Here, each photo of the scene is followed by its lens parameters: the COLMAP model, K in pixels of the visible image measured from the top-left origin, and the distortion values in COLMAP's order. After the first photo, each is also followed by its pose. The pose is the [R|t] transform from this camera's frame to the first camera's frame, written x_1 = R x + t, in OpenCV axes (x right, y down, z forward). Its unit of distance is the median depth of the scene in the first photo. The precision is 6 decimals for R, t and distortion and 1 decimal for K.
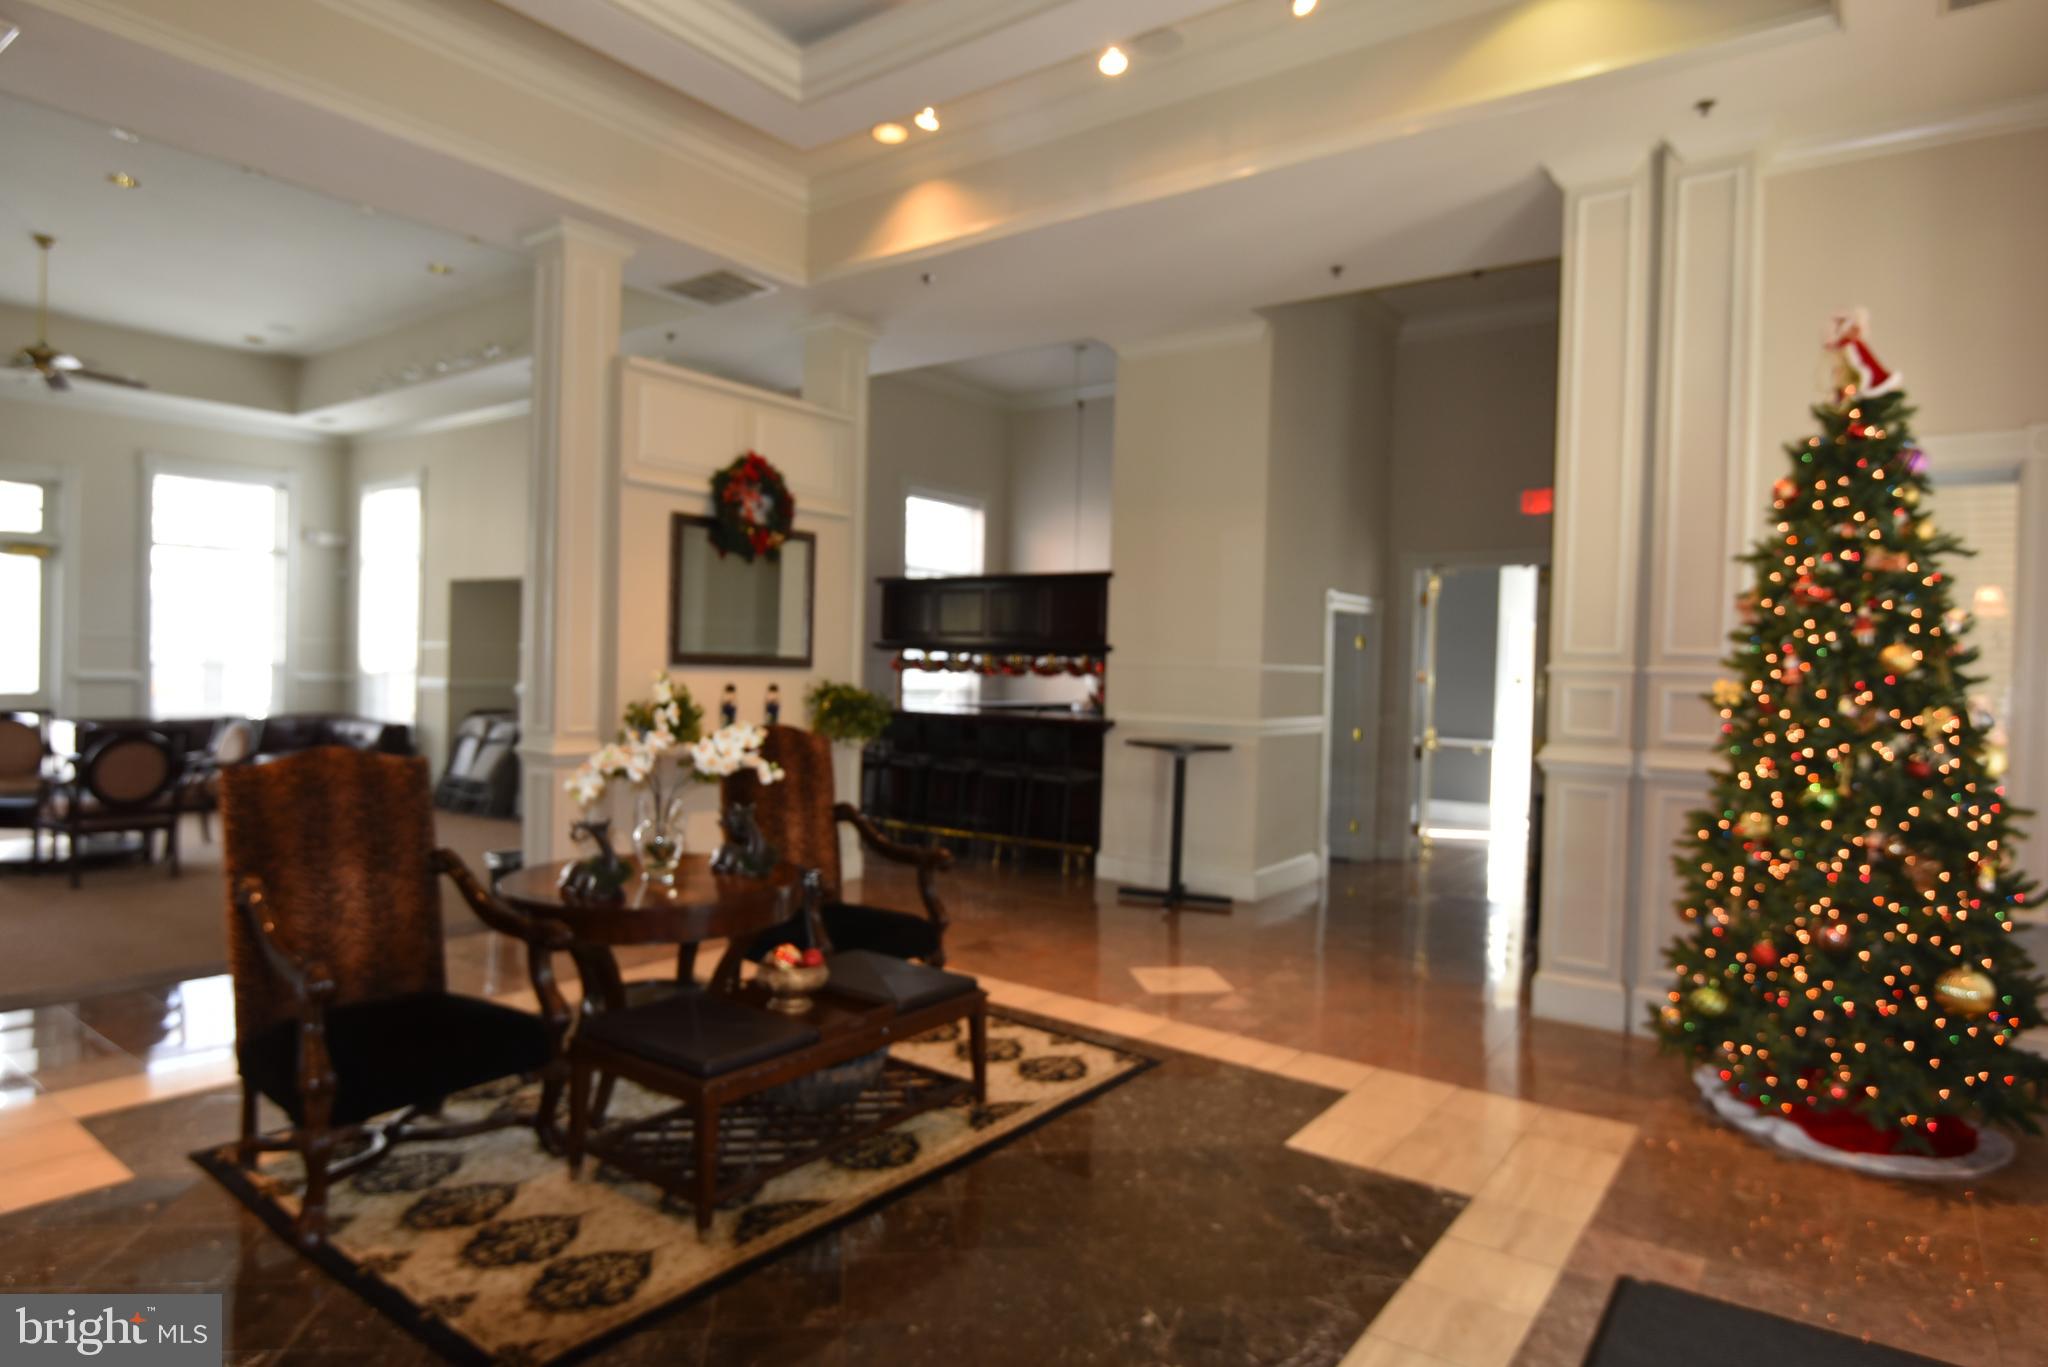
lens RADIAL K [[1171.4, 0, 1015.8], [0, 1171.4, 682.9], [0, 0, 1]] dist [-0.004890, -0.017464]
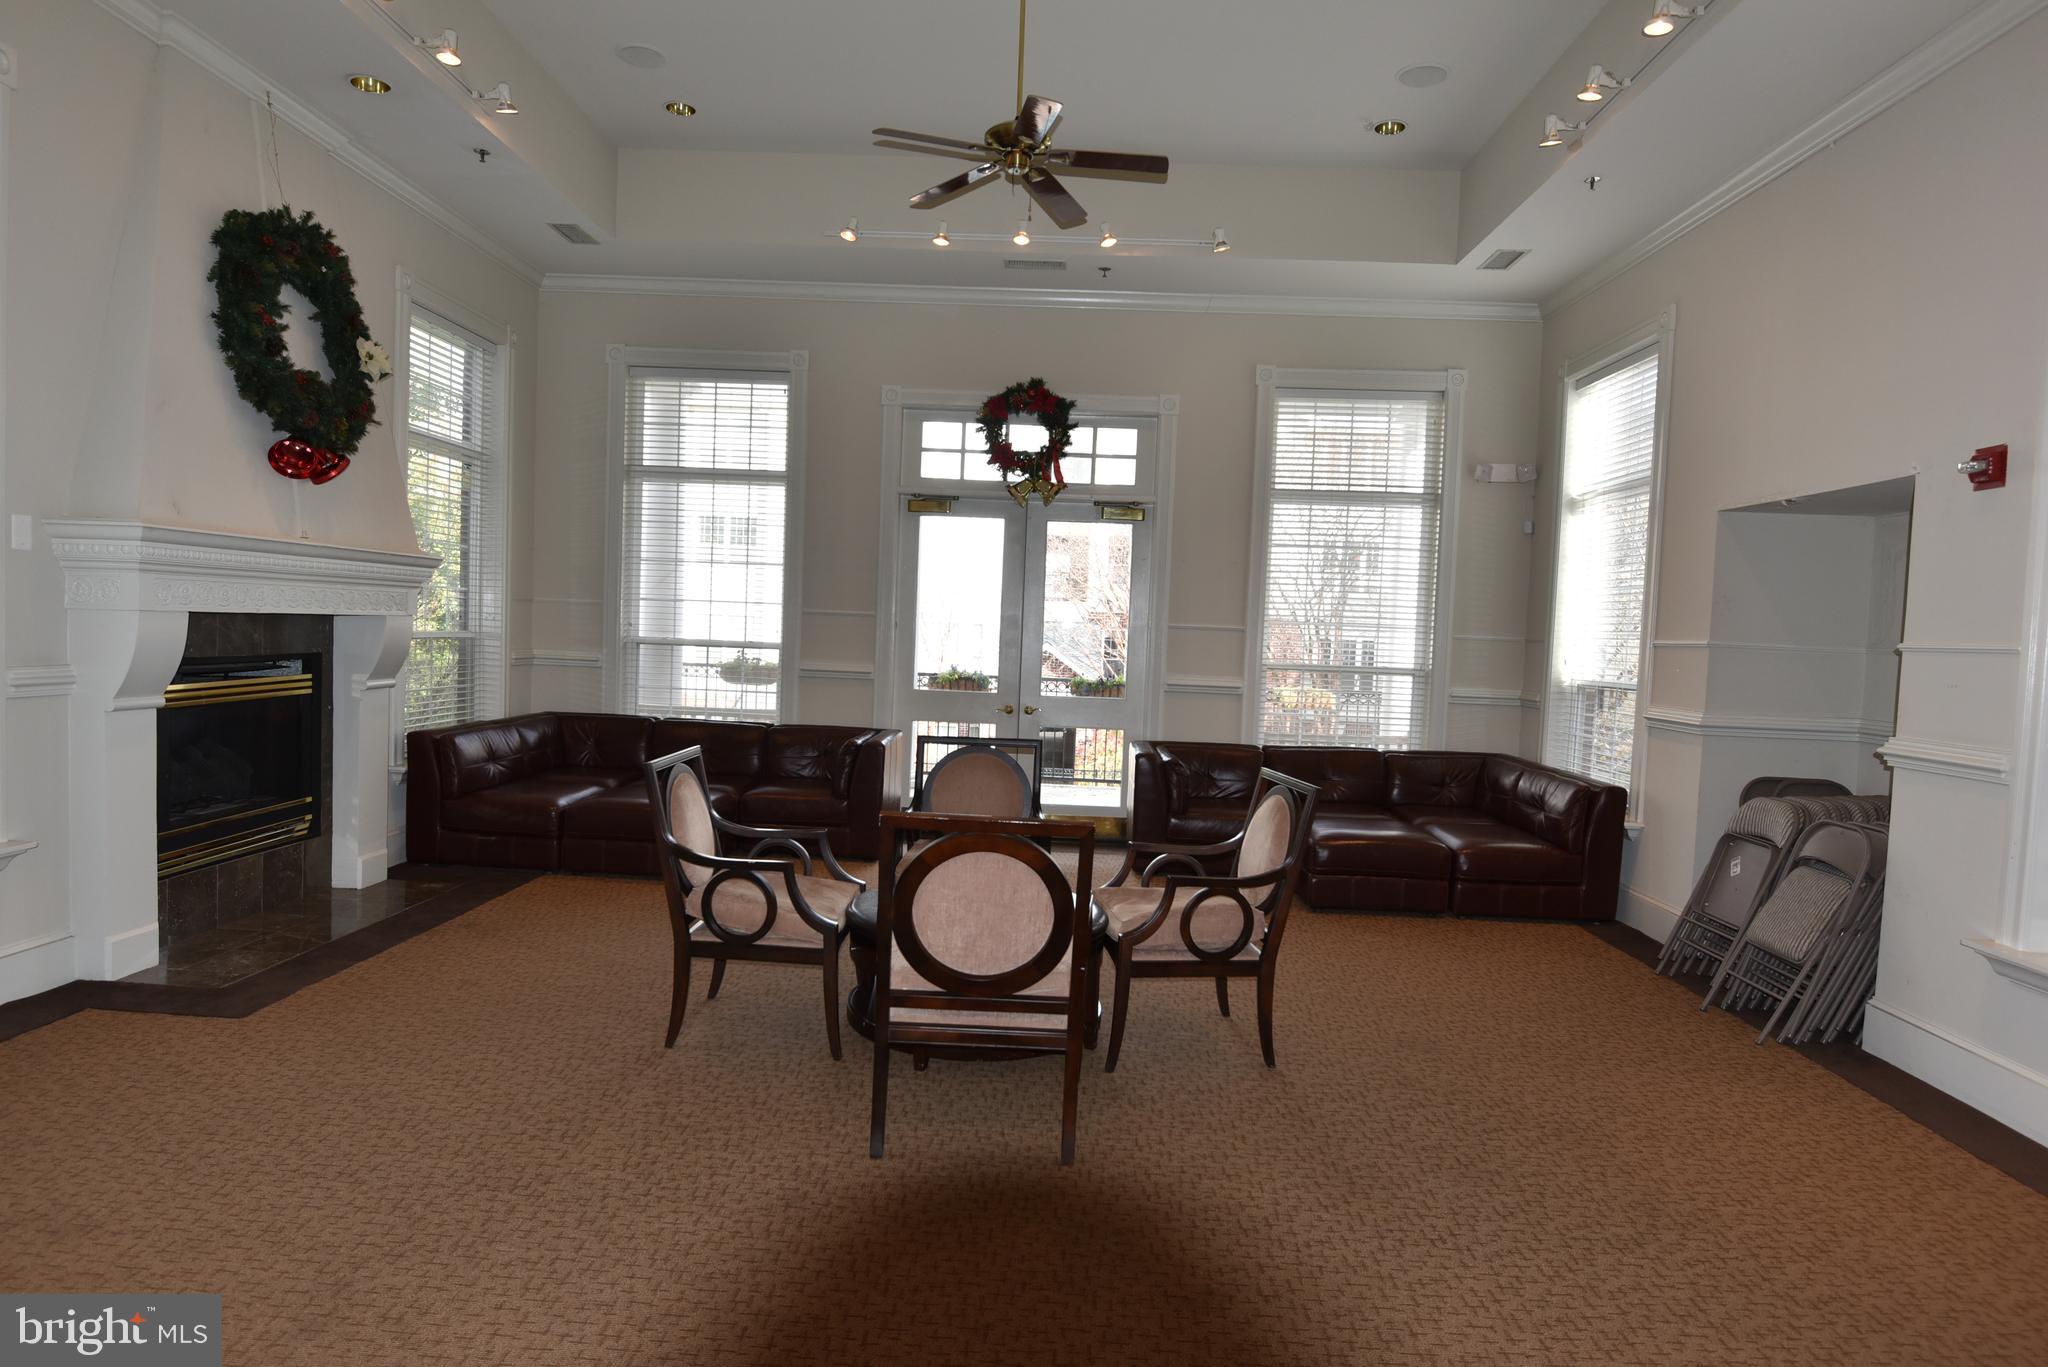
lens RADIAL K [[1171.4, 0, 1015.8], [0, 1171.4, 682.9], [0, 0, 1]] dist [-0.004890, -0.017464]
pose [[0.561438, 0.033605, -0.826836, -0.619227], [-0.036963, 0.999196, 0.015512, -0.031078], [0.826693, 0.021854, 0.562229, 1.234090]]
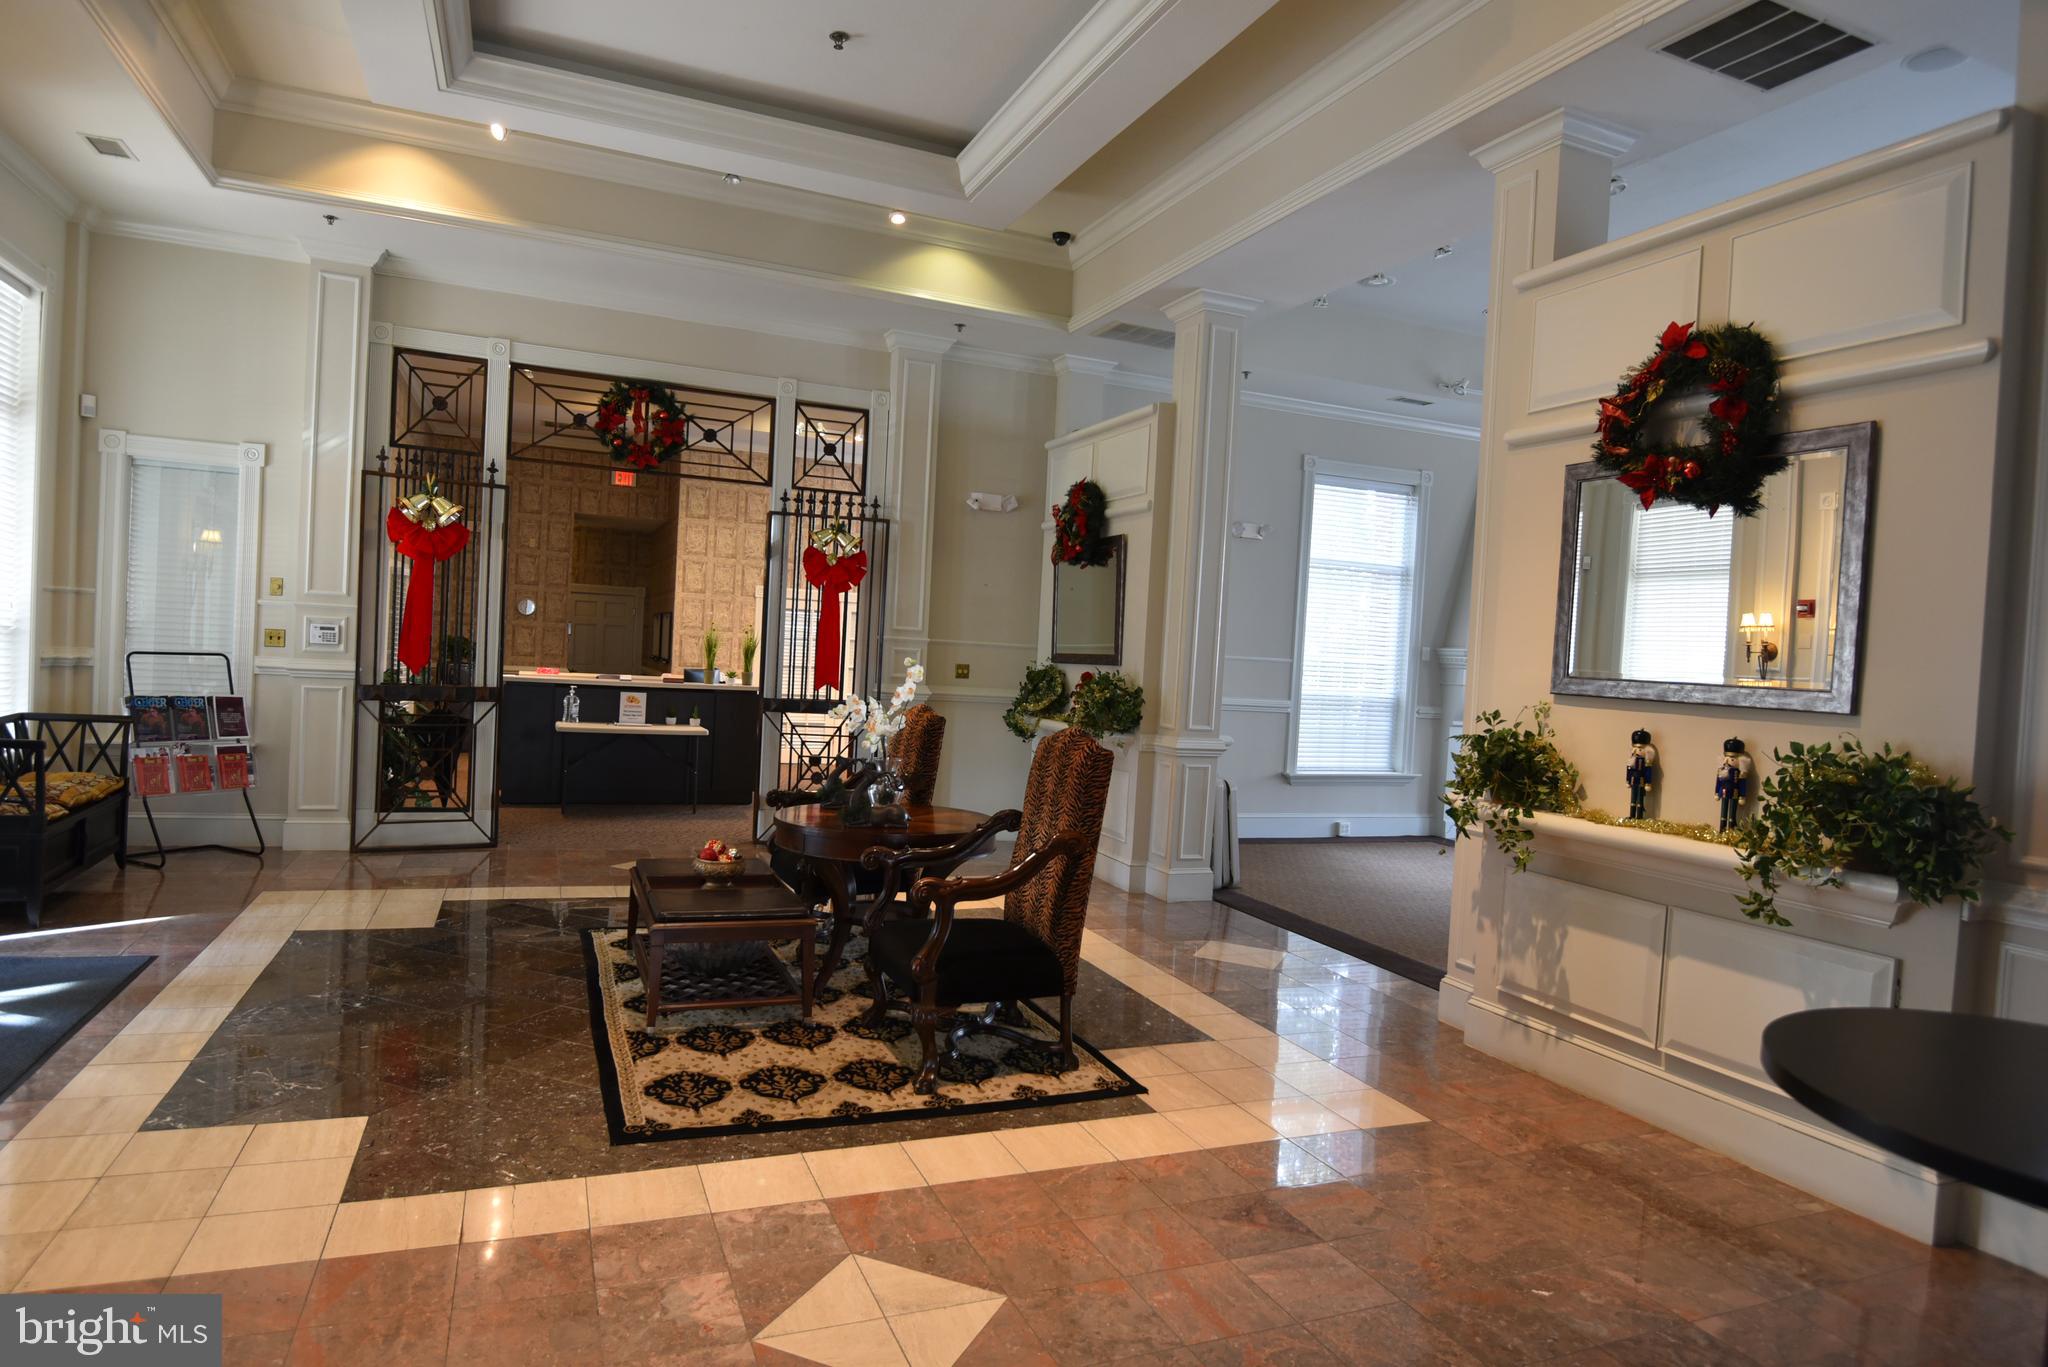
lens RADIAL K [[1171.4, 0, 1015.8], [0, 1171.4, 682.9], [0, 0, 1]] dist [-0.004890, -0.017464]
pose [[-0.513420, -0.032493, -0.857522, 0.674462], [-0.081696, 0.996595, 0.011151, -0.005933], [0.854240, 0.075781, -0.514326, 1.648044]]
